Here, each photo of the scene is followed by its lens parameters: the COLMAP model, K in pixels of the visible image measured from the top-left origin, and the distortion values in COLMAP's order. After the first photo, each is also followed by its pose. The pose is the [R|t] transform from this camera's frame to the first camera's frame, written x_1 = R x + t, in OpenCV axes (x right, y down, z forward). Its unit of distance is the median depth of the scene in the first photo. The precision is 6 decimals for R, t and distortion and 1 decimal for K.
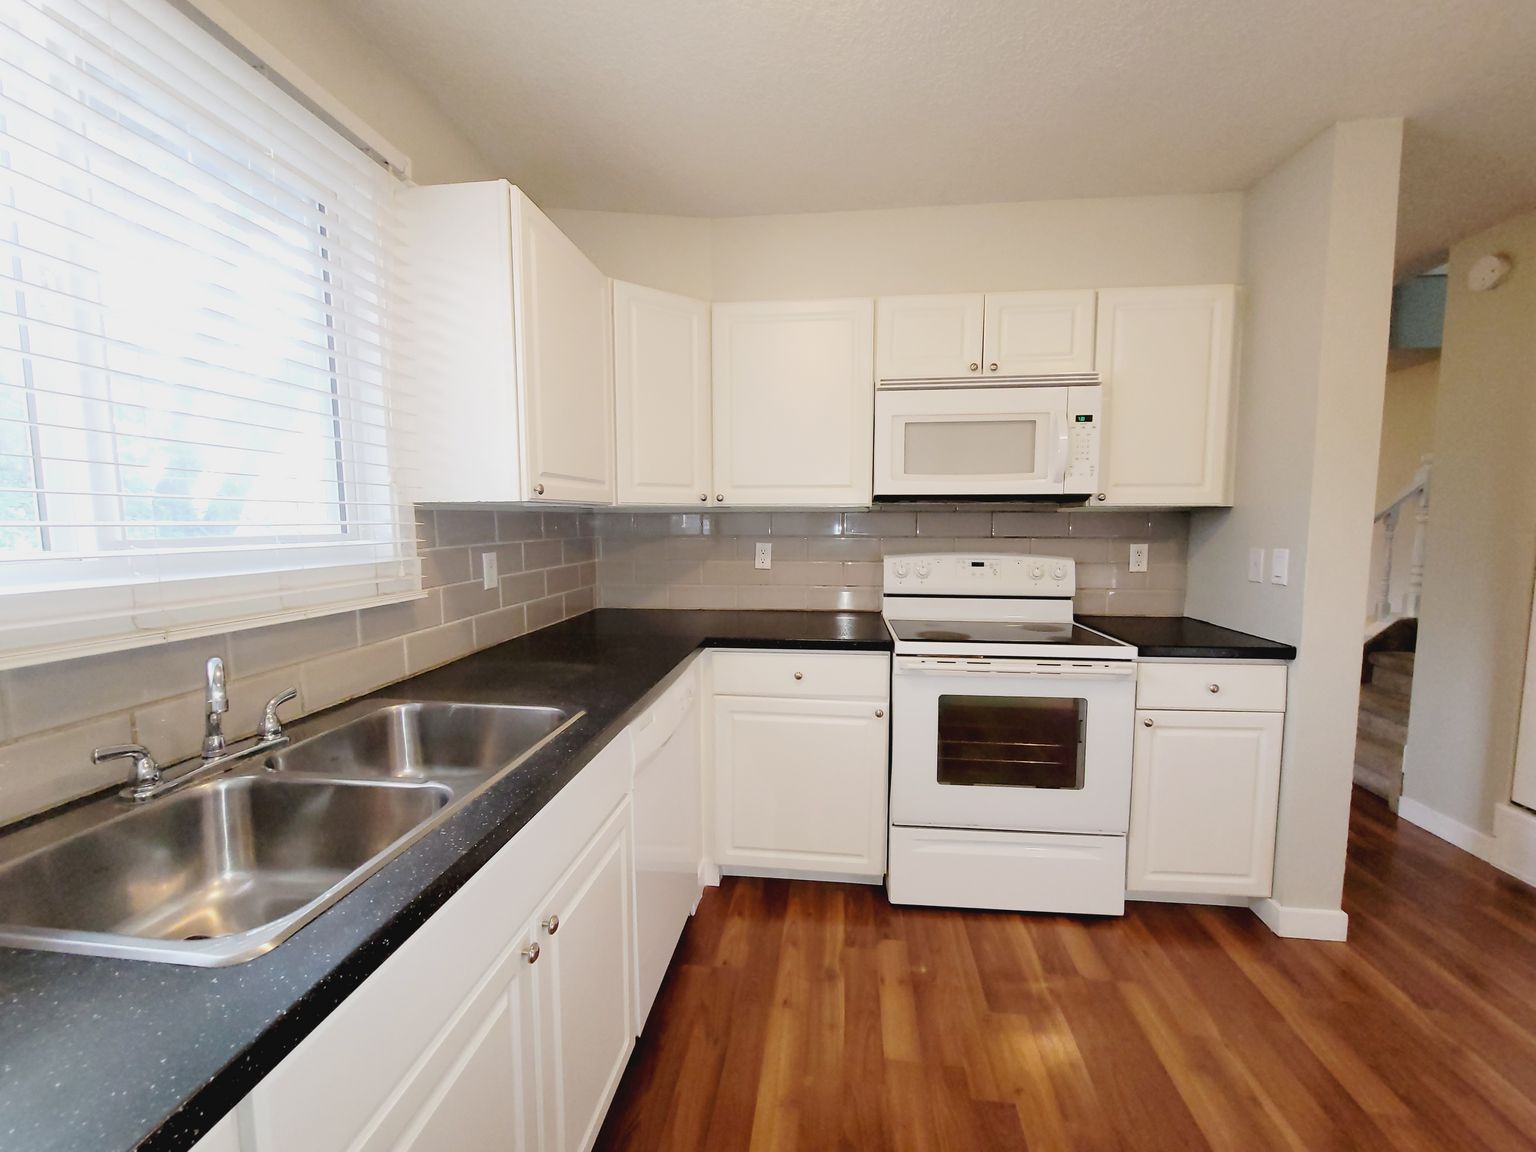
lens RADIAL K [[626.6, 0, 771.8], [0, 626.6, 577.2], [0, 0, 1]] dist [-0.011853, 0.001762]
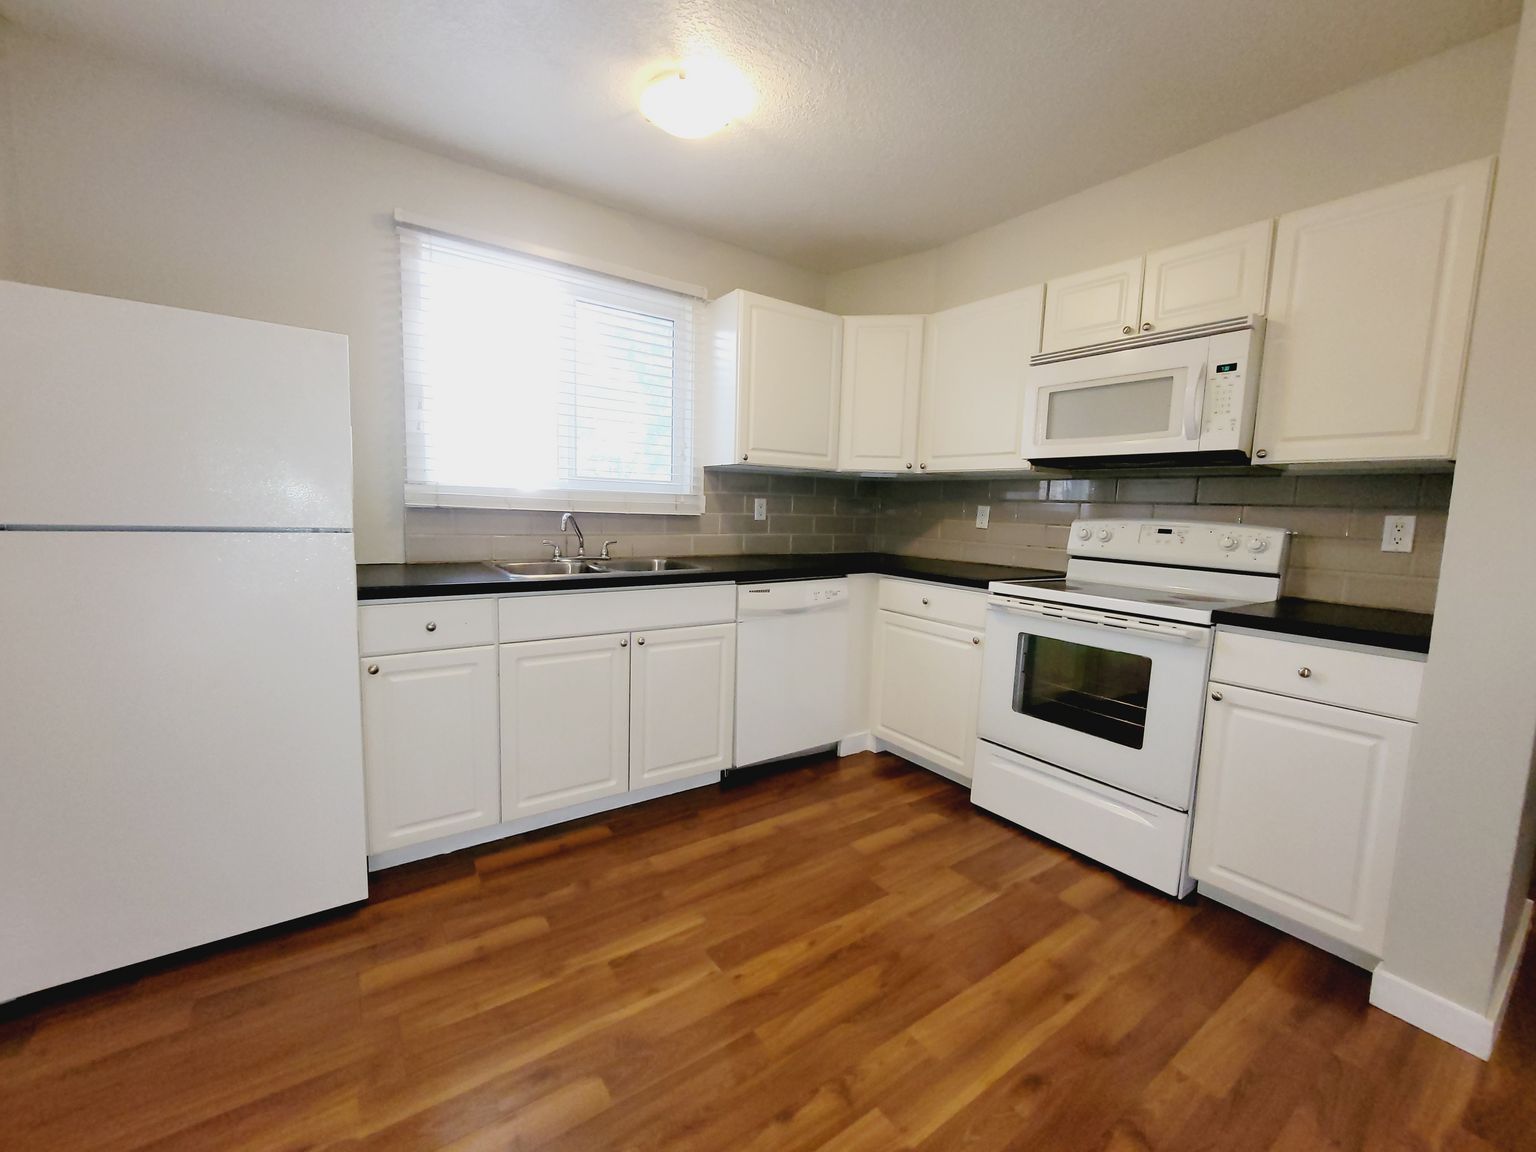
lens RADIAL K [[626.6, 0, 760.2], [0, 626.6, 571.6], [0, 0, 1]] dist [-0.011853, 0.001762]
pose [[0.664107, 0.102421, -0.740589, 0.767069], [-0.103665, 0.993618, 0.044455, 0.075977], [0.740416, 0.047250, 0.670486, -0.110759]]
